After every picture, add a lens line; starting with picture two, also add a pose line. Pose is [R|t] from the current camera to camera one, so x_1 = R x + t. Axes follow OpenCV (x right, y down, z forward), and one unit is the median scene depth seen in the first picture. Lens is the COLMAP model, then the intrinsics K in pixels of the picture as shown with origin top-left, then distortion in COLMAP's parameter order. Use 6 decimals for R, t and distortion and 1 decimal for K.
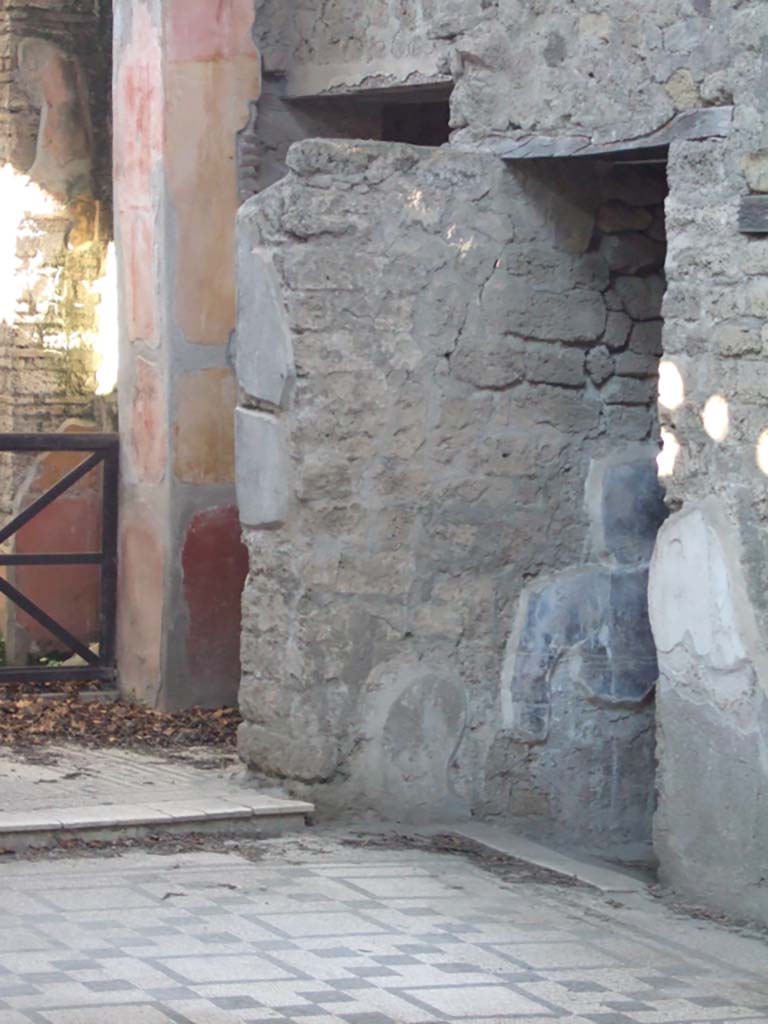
lens RADIAL K [[3180.4, 0, 375.5], [0, 3180.4, 513.8], [0, 0, 1]] dist [0.092726, 0.000000]
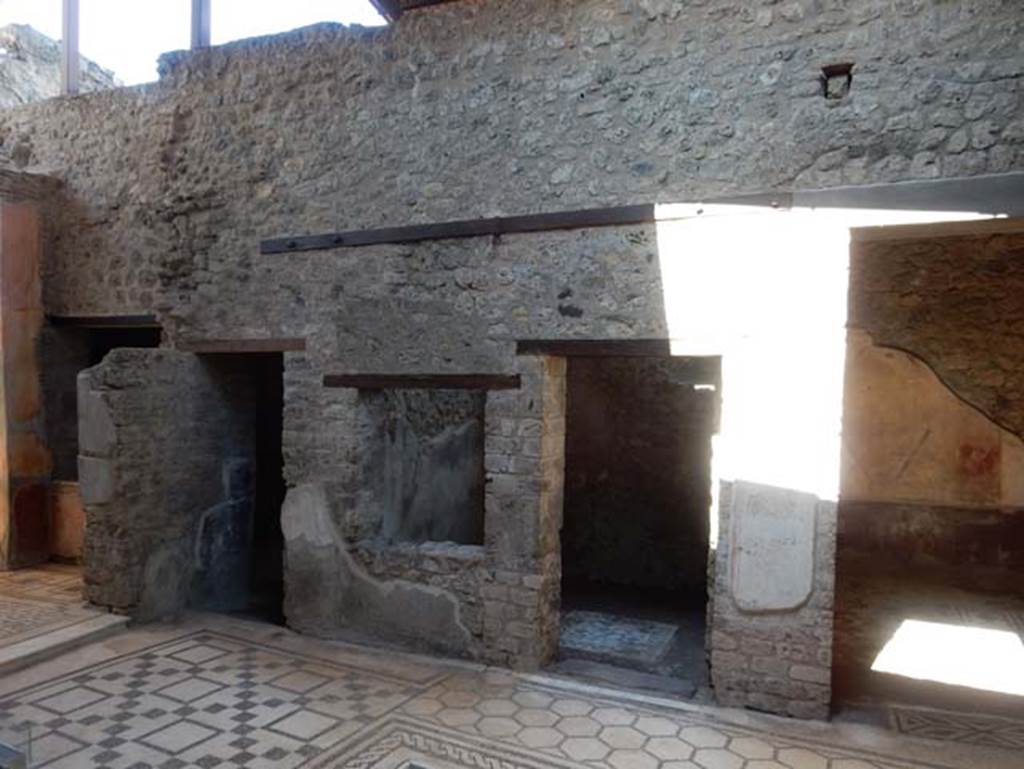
lens RADIAL K [[755.3, 0, 510.1], [0, 755.3, 387.0], [0, 0, 1]] dist [-0.005065, 0.003048]
pose [[0.784910, -0.020203, 0.619280, -0.144583], [0.045761, 0.998629, -0.025422, -0.057513], [-0.617917, 0.048293, 0.784759, 0.346224]]
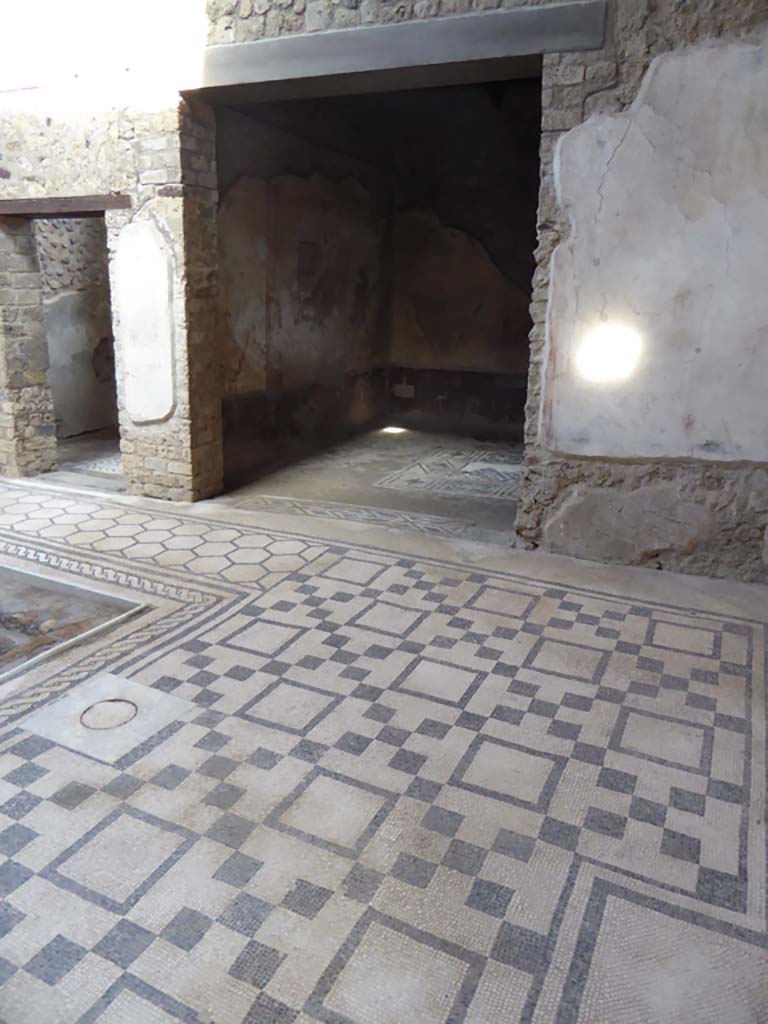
lens RADIAL K [[732.2, 0, 390.8], [0, 732.2, 510.8], [0, 0, 1]] dist [-0.025183, 0.003520]
pose [[0.772225, -0.190346, 0.606165, 0.042397], [0.039087, 0.966493, 0.253700, 0.002708], [-0.634145, -0.172220, 0.753790, 0.058574]]
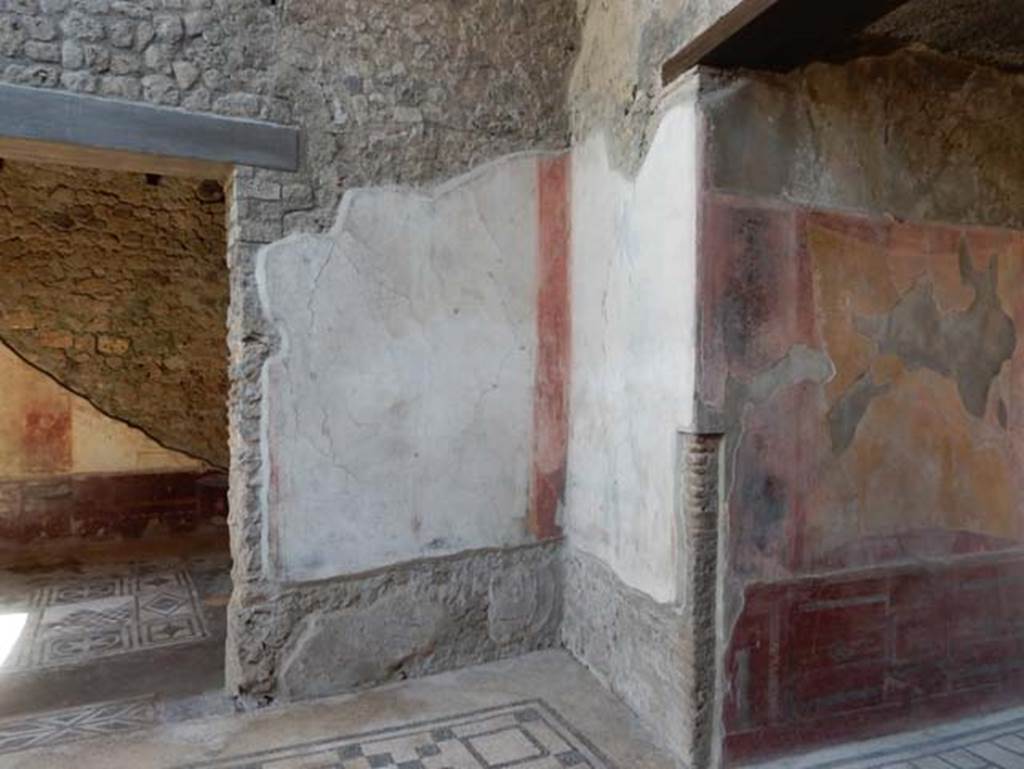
lens RADIAL K [[755.3, 0, 506.9], [0, 755.3, 387.8], [0, 0, 1]] dist [-0.005065, 0.003048]
pose [[0.000711, -0.060351, 0.998177, 0.001996], [0.054999, 0.996669, 0.060221, -0.036551], [-0.998486, 0.054856, 0.004028, 0.213686]]
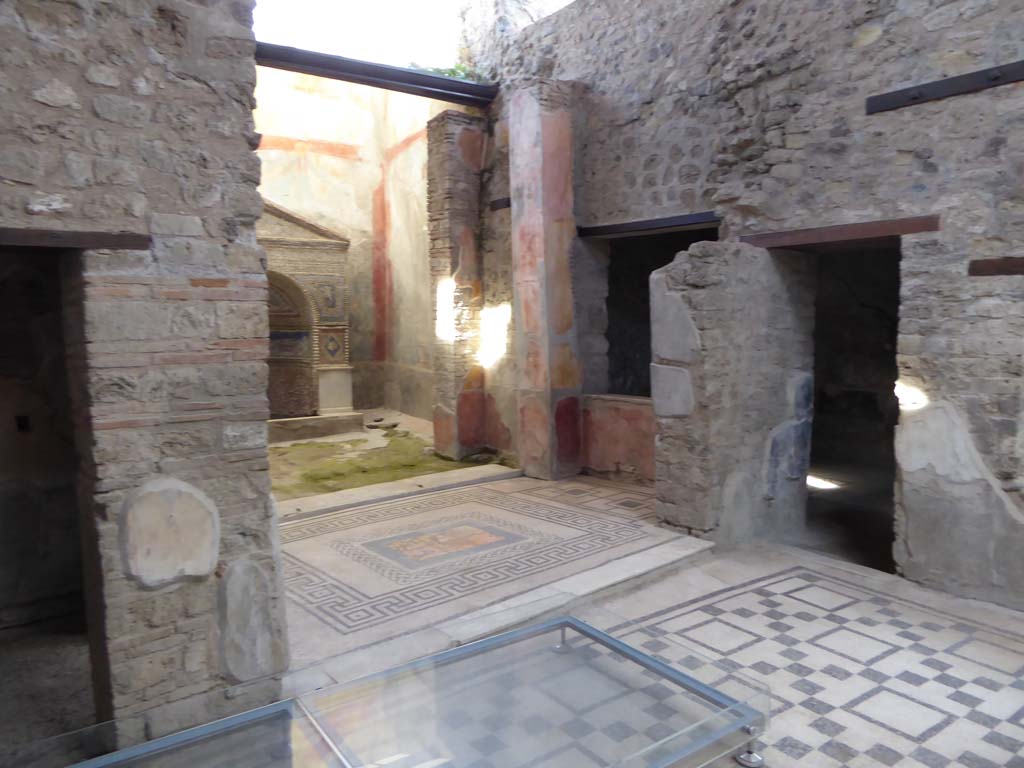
lens RADIAL K [[732.2, 0, 517.4], [0, 732.2, 379.2], [0, 0, 1]] dist [-0.025183, 0.003520]
pose [[0.979704, -0.051834, 0.193630, -0.243522], [0.047138, 0.998474, 0.028784, -0.043123], [-0.194826, -0.019073, 0.980652, 0.522374]]
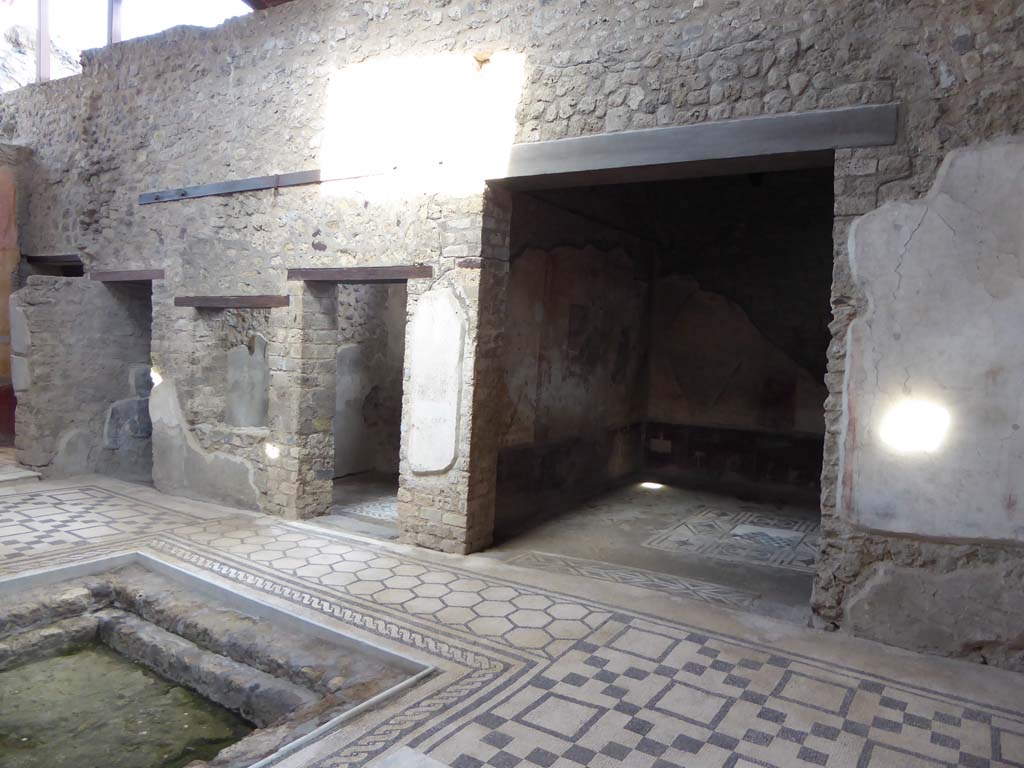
lens RADIAL K [[732.2, 0, 517.8], [0, 732.2, 378.9], [0, 0, 1]] dist [-0.025183, 0.003520]
pose [[0.851363, -0.022755, 0.524083, 0.010139], [0.017851, 0.999737, 0.014408, -0.009787], [-0.524273, -0.002911, 0.851545, 0.081583]]
